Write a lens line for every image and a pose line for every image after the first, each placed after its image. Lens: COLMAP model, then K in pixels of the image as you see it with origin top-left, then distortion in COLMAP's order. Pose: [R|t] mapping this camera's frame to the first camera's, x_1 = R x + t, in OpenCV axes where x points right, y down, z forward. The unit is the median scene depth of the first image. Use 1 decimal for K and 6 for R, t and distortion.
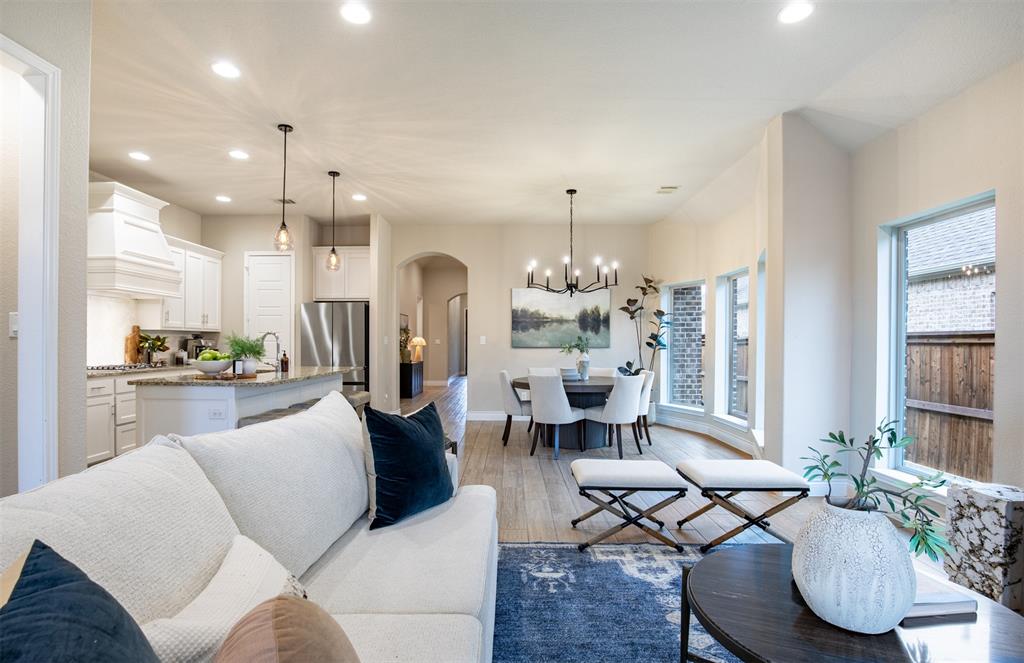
lens RADIAL K [[492.9, 0, 495.4], [0, 492.9, 345.0], [0, 0, 1]] dist [-0.027695, 0.000198]
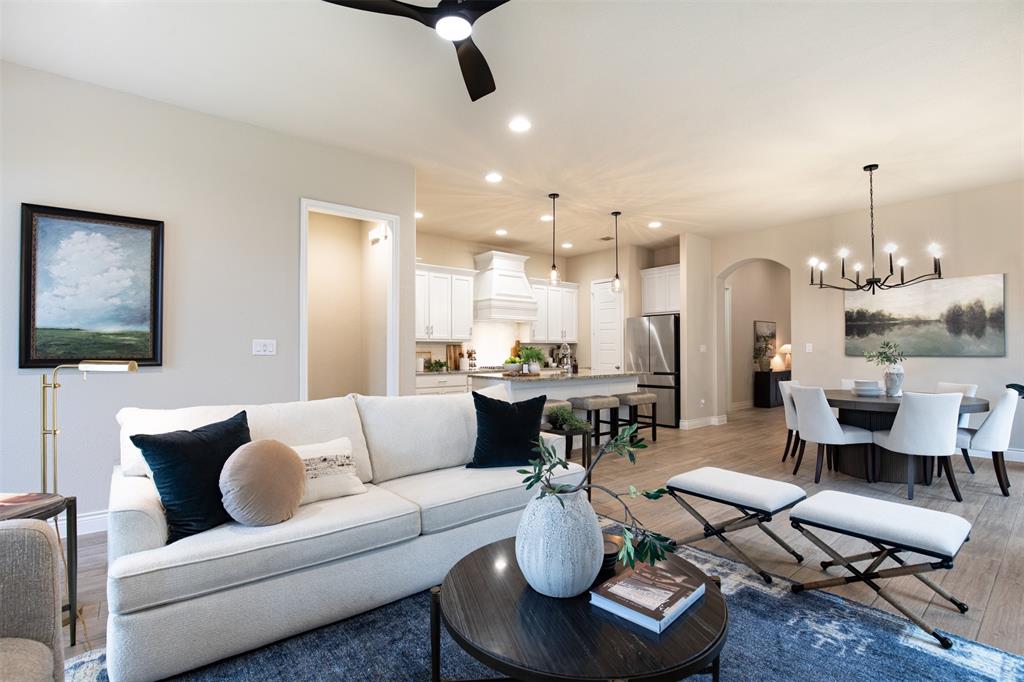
lens RADIAL K [[469.6, 0, 507.0], [0, 469.6, 345.6], [0, 0, 1]] dist [-0.028003, 0.000250]
pose [[0.641743, -0.012554, -0.766817, 0.349541], [0.000376, 0.999871, -0.016054, -0.000191], [0.766920, 0.010014, 0.641664, 0.036951]]
